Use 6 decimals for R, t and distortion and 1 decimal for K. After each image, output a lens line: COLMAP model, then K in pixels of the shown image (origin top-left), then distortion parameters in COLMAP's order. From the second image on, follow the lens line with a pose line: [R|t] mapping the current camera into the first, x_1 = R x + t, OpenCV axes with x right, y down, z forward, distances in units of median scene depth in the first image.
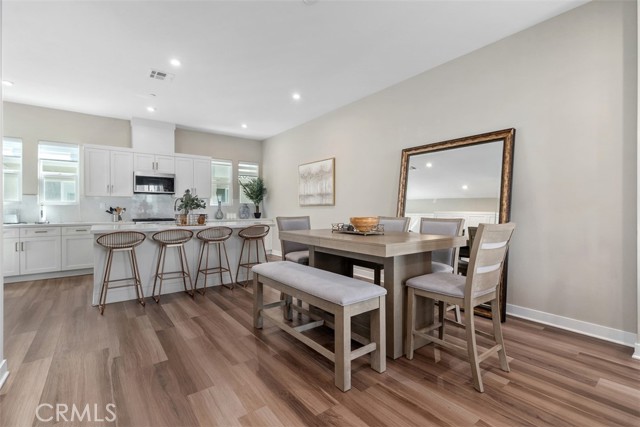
lens RADIAL K [[290.7, 0, 321.6], [0, 290.7, 210.4], [0, 0, 1]] dist [0.007566, -0.000534]
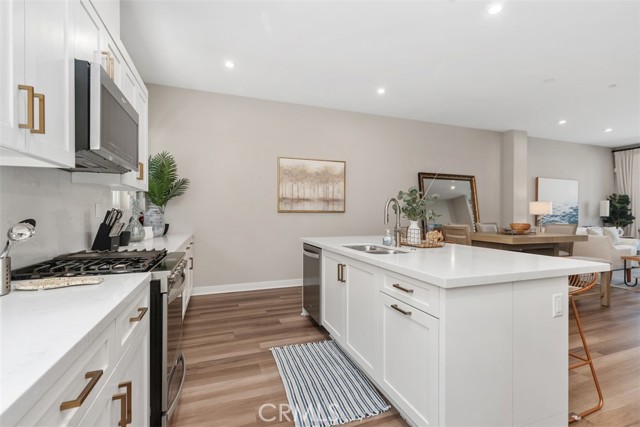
lens RADIAL K [[290.7, 0, 325.8], [0, 290.7, 210.5], [0, 0, 1]] dist [0.007566, -0.000534]
pose [[0.286575, 0.010159, 0.958004, -0.825601], [0.000975, 0.999940, -0.010896, -0.013489], [-0.958057, 0.004056, 0.286548, 0.753007]]
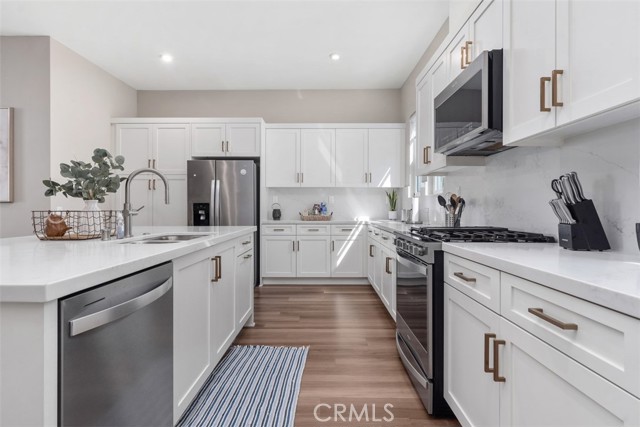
lens RADIAL K [[319.0, 0, 322.3], [0, 319.0, 212.1], [0, 0, 1]] dist [-0.000230, -0.001336]
pose [[-0.613018, 0.011373, -0.789987, -0.223031], [-0.002159, 0.999869, 0.016069, 0.006382], [0.790066, 0.011556, -0.612913, 1.144666]]
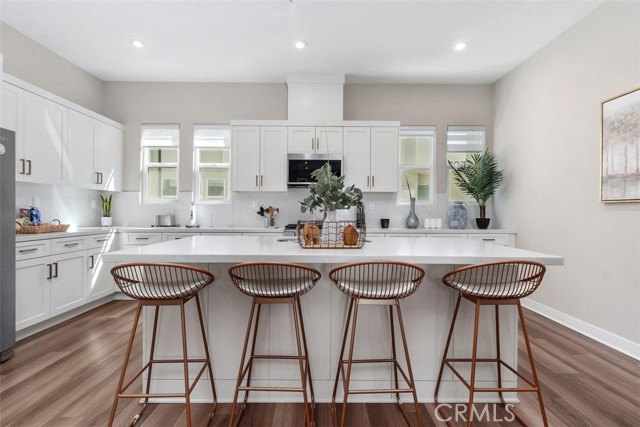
lens RADIAL K [[319.0, 0, 325.0], [0, 319.0, 216.8], [0, 0, 1]] dist [-0.000230, -0.001336]
pose [[0.798141, 0.017173, -0.602225, -0.129537], [-0.011300, 0.999845, 0.013535, 0.000567], [0.602364, -0.003997, 0.798211, 0.468745]]
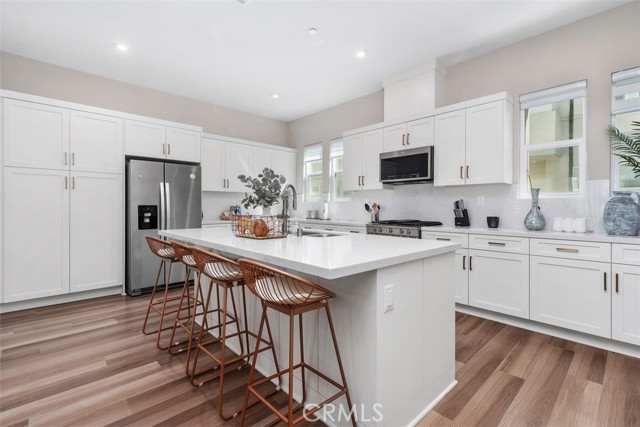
lens RADIAL K [[290.7, 0, 317.5], [0, 290.7, 208.8], [0, 0, 1]] dist [0.007566, -0.000534]
pose [[0.088148, 0.009426, -0.996063, 0.056943], [-0.008529, 0.999926, 0.008708, -0.003307], [0.996071, 0.007728, 0.088222, 0.788839]]
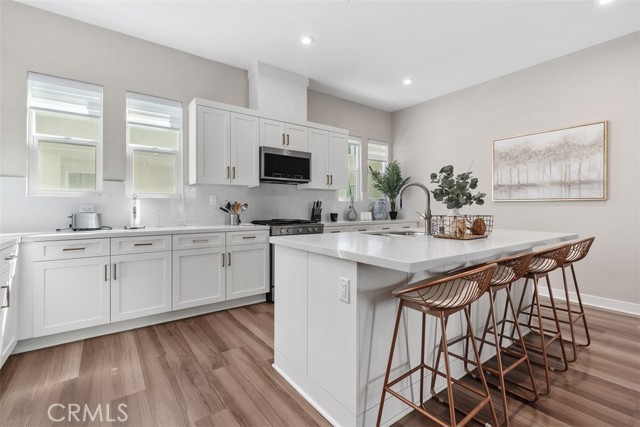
lens RADIAL K [[290.7, 0, 320.5], [0, 290.7, 207.8], [0, 0, 1]] dist [0.007566, -0.000534]
pose [[0.999763, 0.004648, -0.021280, -0.504435], [-0.004713, 0.999984, -0.002997, 0.001906], [0.021266, 0.003096, 0.999769, 0.370463]]
